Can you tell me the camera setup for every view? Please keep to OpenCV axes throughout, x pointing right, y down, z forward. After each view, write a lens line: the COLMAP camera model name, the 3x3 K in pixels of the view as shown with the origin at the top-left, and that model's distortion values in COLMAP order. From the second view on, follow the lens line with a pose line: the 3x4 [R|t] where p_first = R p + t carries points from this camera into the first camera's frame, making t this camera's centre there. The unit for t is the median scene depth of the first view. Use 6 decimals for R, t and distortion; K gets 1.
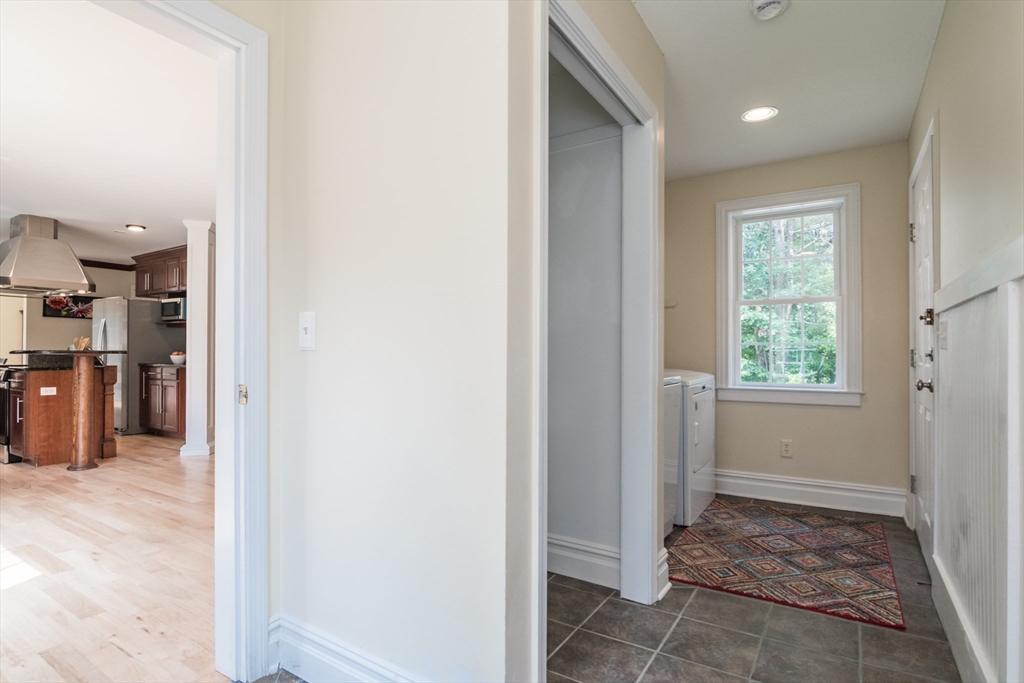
lens RADIAL K [[525.1, 0, 512.4], [0, 525.1, 347.0], [0, 0, 1]] dist [-0.002441, -0.016144]
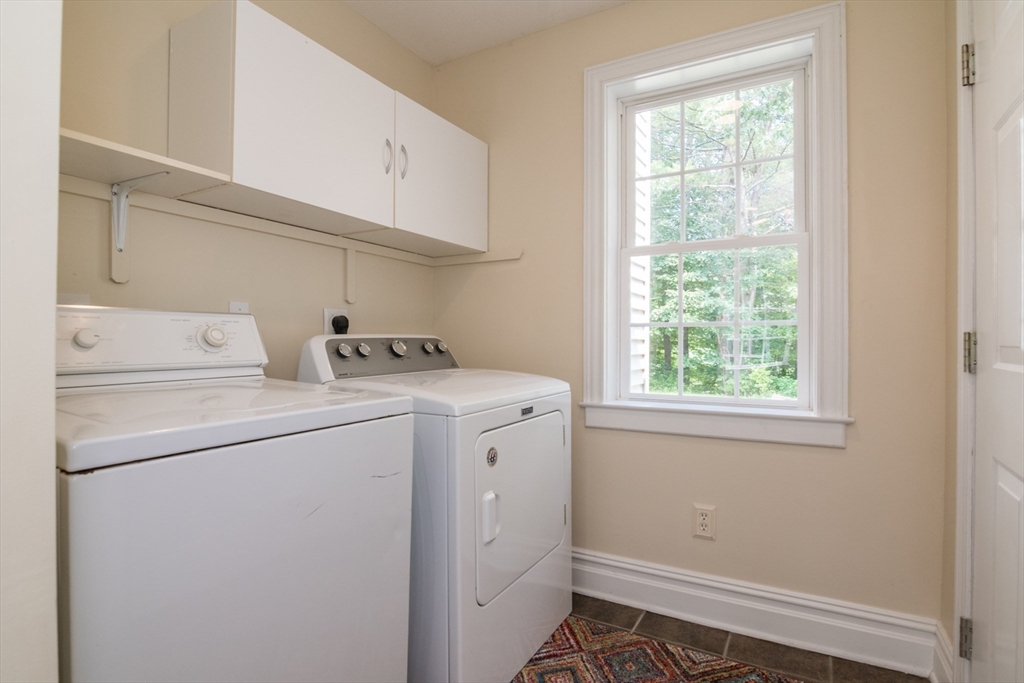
lens RADIAL K [[500.1, 0, 512.0], [0, 500.1, 341.5], [0, 0, 1]] dist [-0.002373, -0.008534]
pose [[0.999618, 0.000793, 0.027616, 0.307389], [-0.001039, 0.999960, 0.008922, 0.007598], [-0.027608, -0.008948, 0.999579, 0.489720]]
